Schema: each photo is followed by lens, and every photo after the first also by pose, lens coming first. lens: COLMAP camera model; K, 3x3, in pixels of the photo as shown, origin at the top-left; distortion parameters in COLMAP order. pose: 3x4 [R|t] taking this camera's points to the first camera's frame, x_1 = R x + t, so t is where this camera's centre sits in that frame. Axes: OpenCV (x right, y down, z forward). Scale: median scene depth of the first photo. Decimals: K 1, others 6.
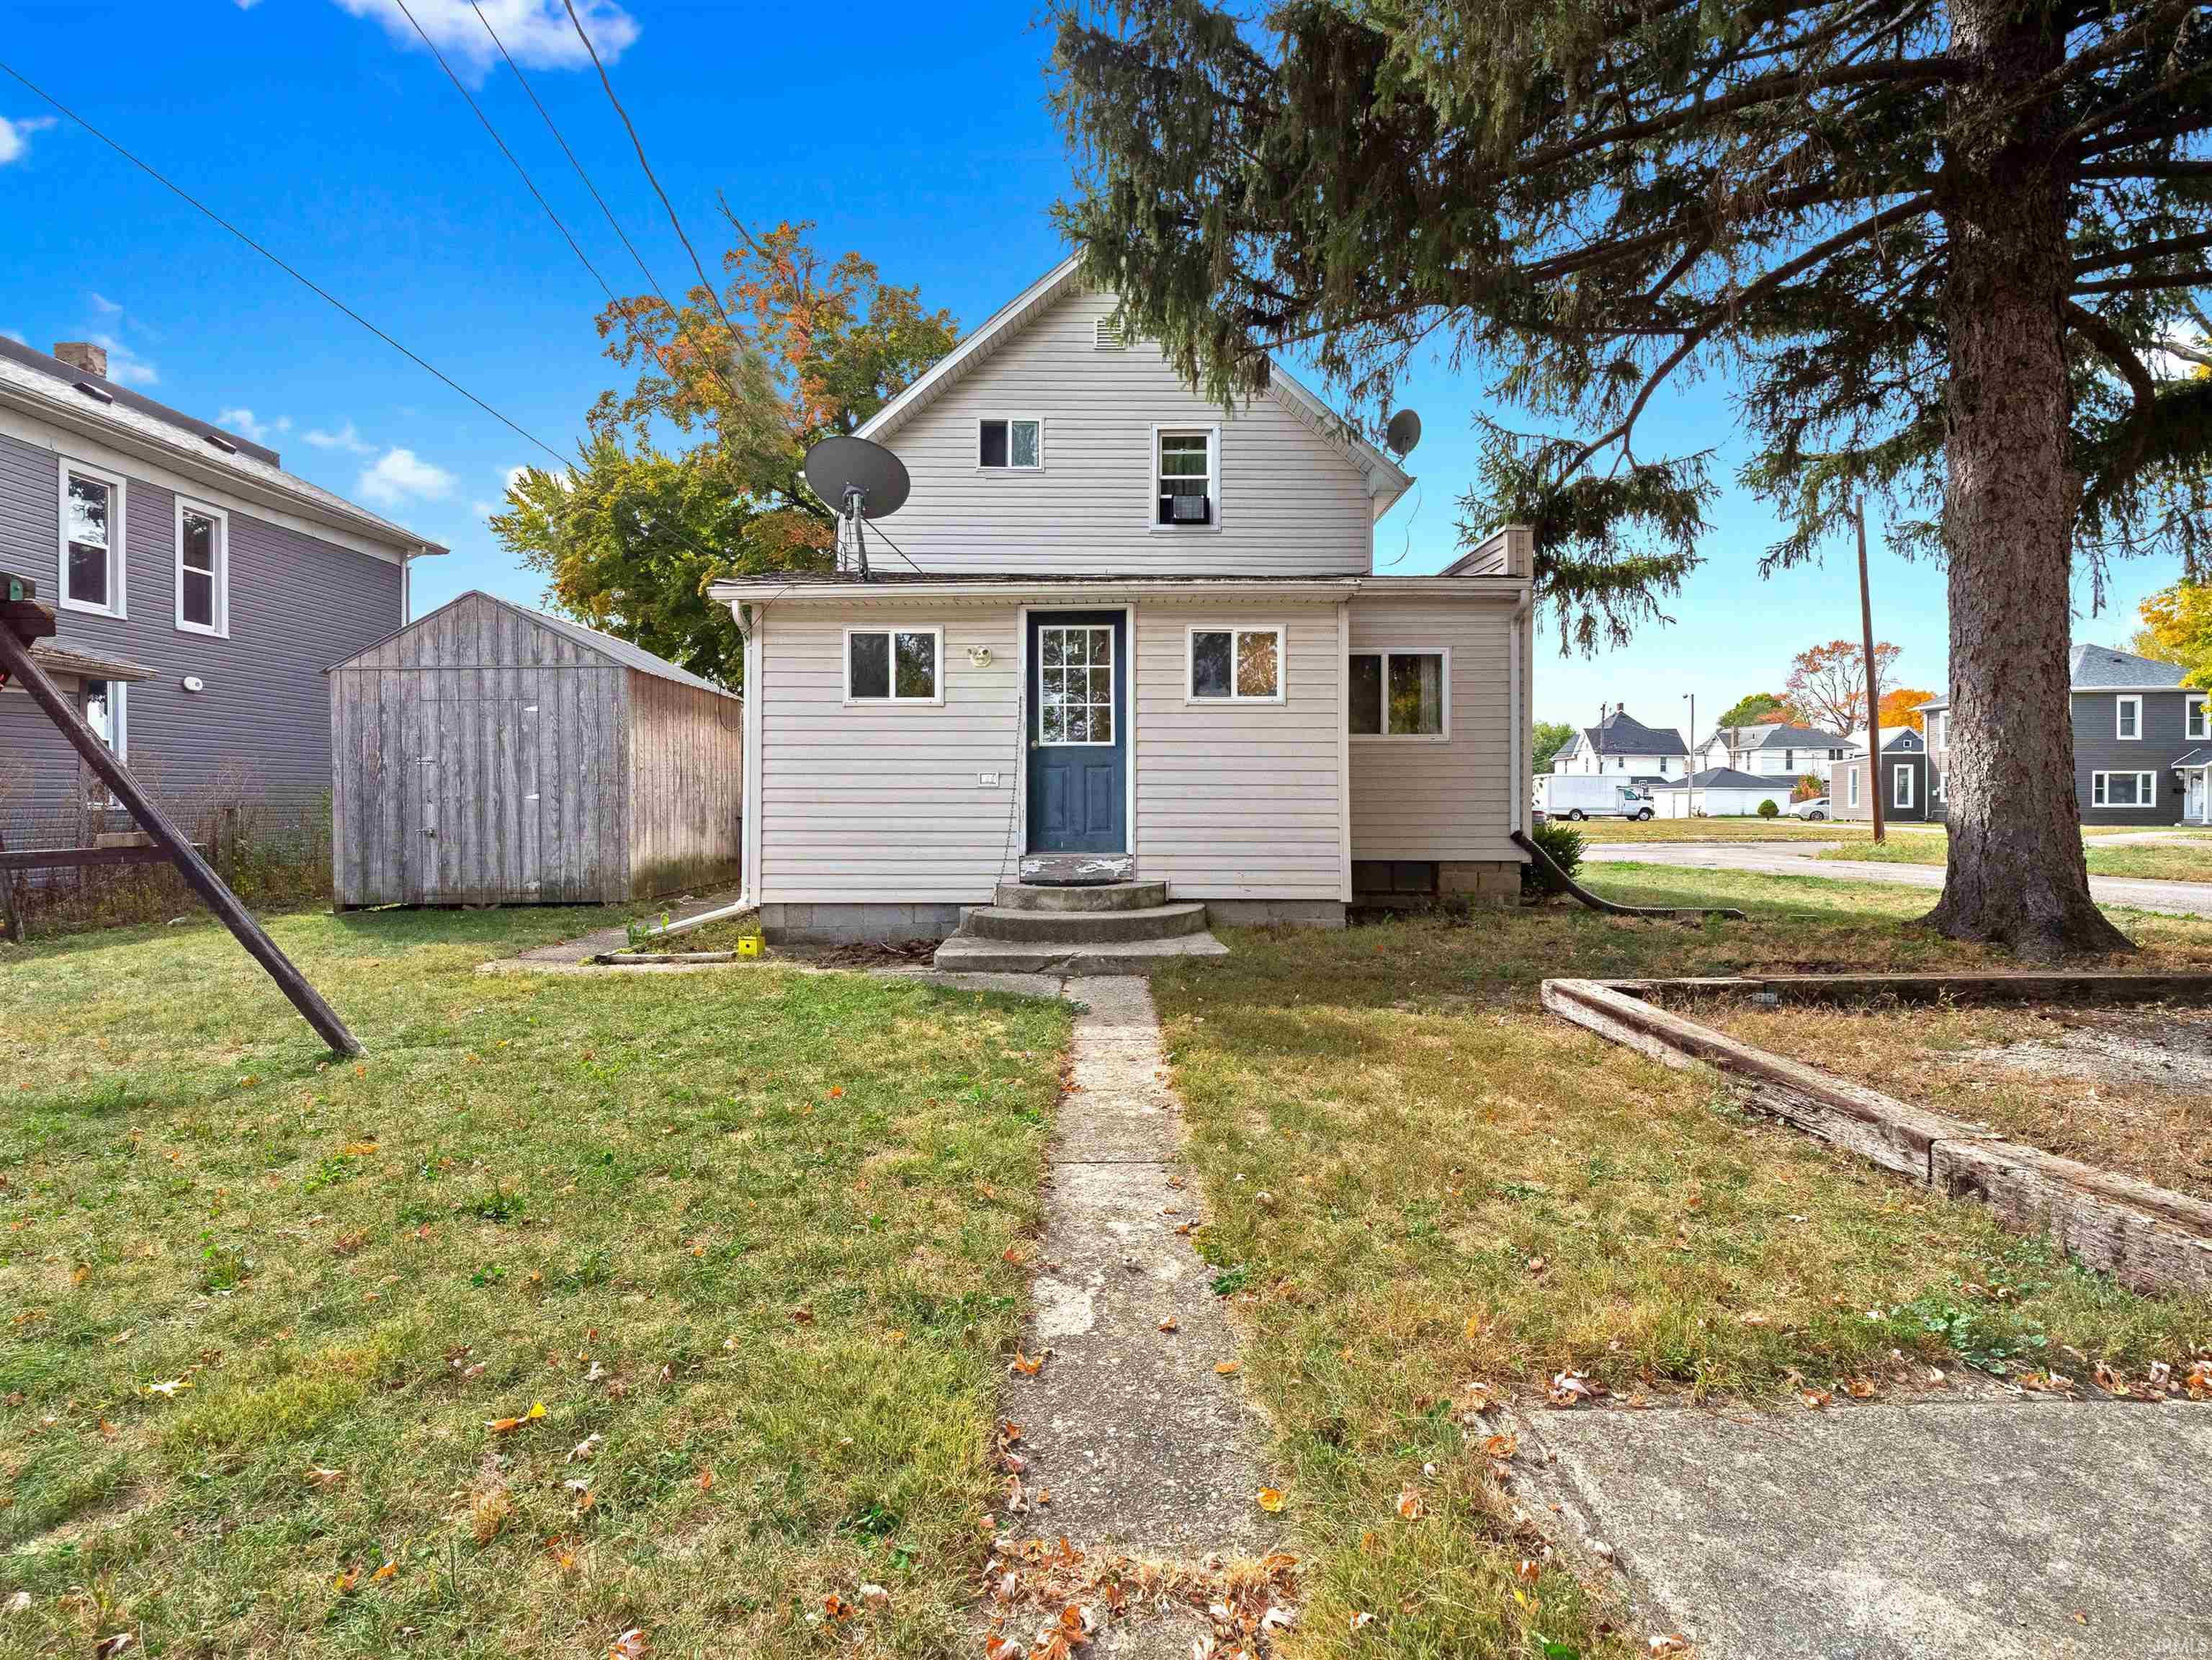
lens RADIAL K [[1102.9, 0, 1109.5], [0, 1102.9, 817.4], [0, 0, 1]] dist [-0.005000, -0.005197]
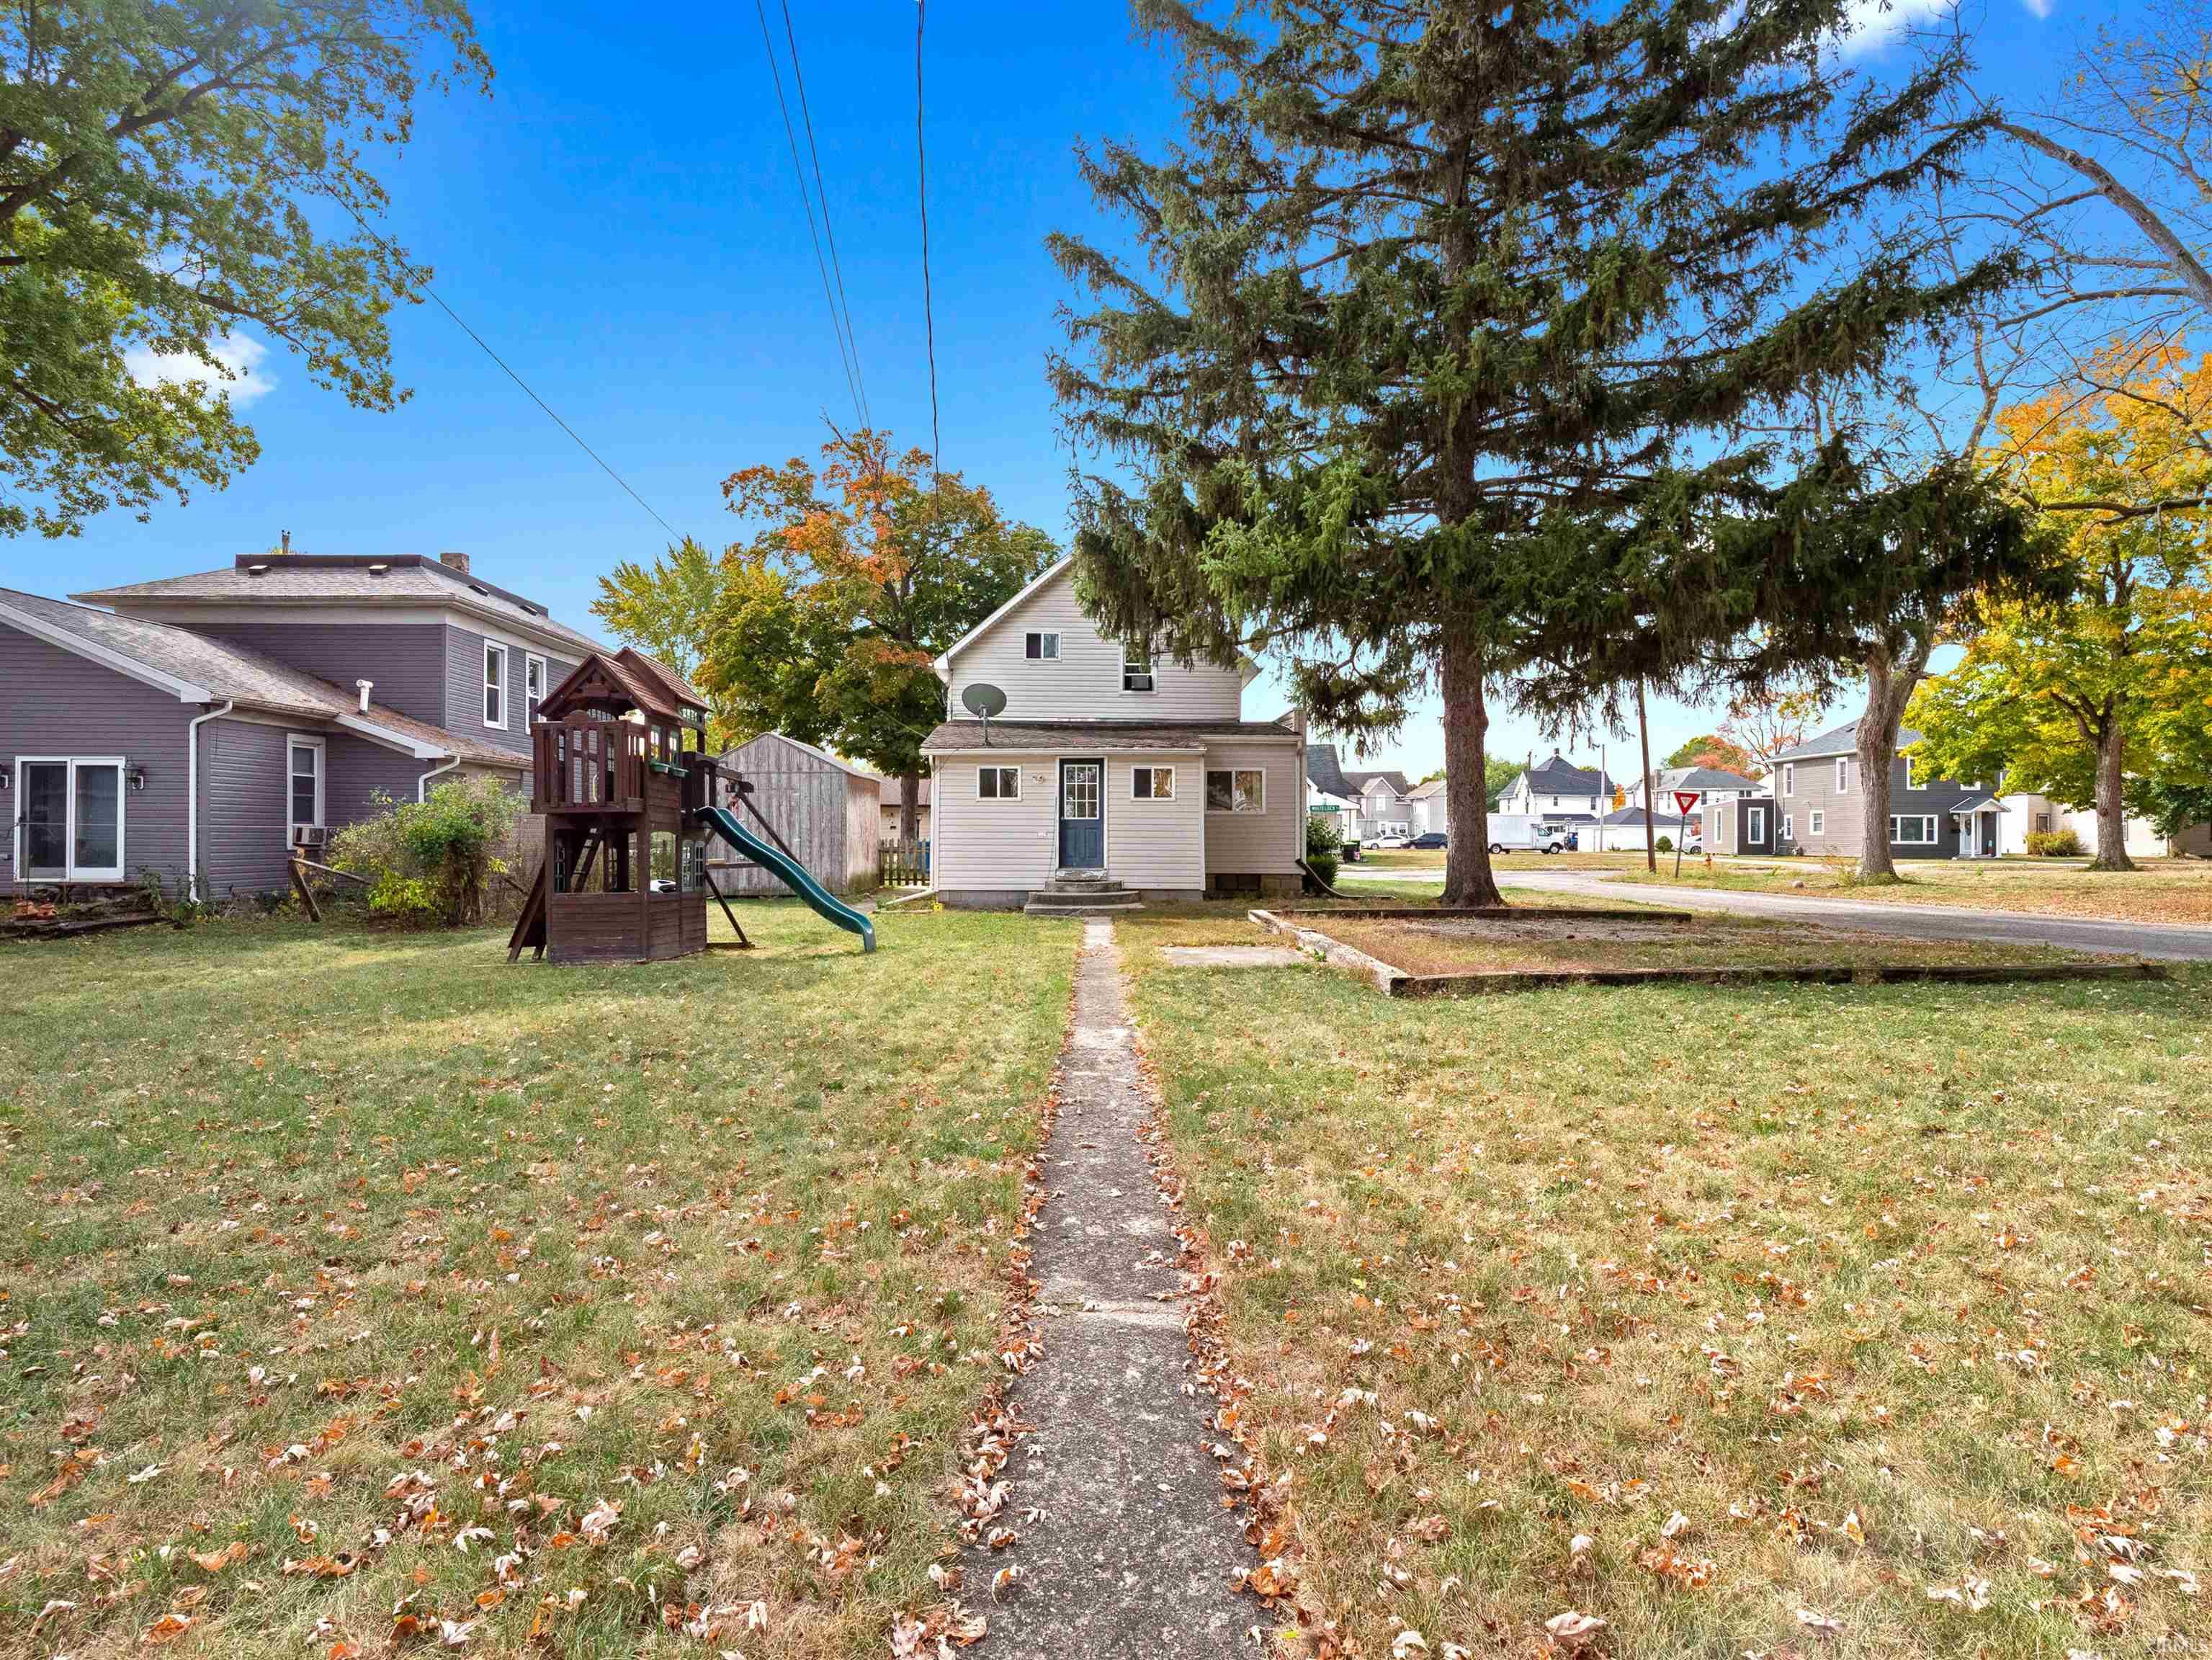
lens RADIAL K [[1102.9, 0, 1105.2], [0, 1102.9, 839.4], [0, 0, 1]] dist [-0.005000, -0.005197]
pose [[0.999973, 0.002646, 0.006926, 0.001838], [-0.002585, 0.999958, -0.008743, -0.004145], [-0.006949, 0.008725, 0.999938, -0.879453]]
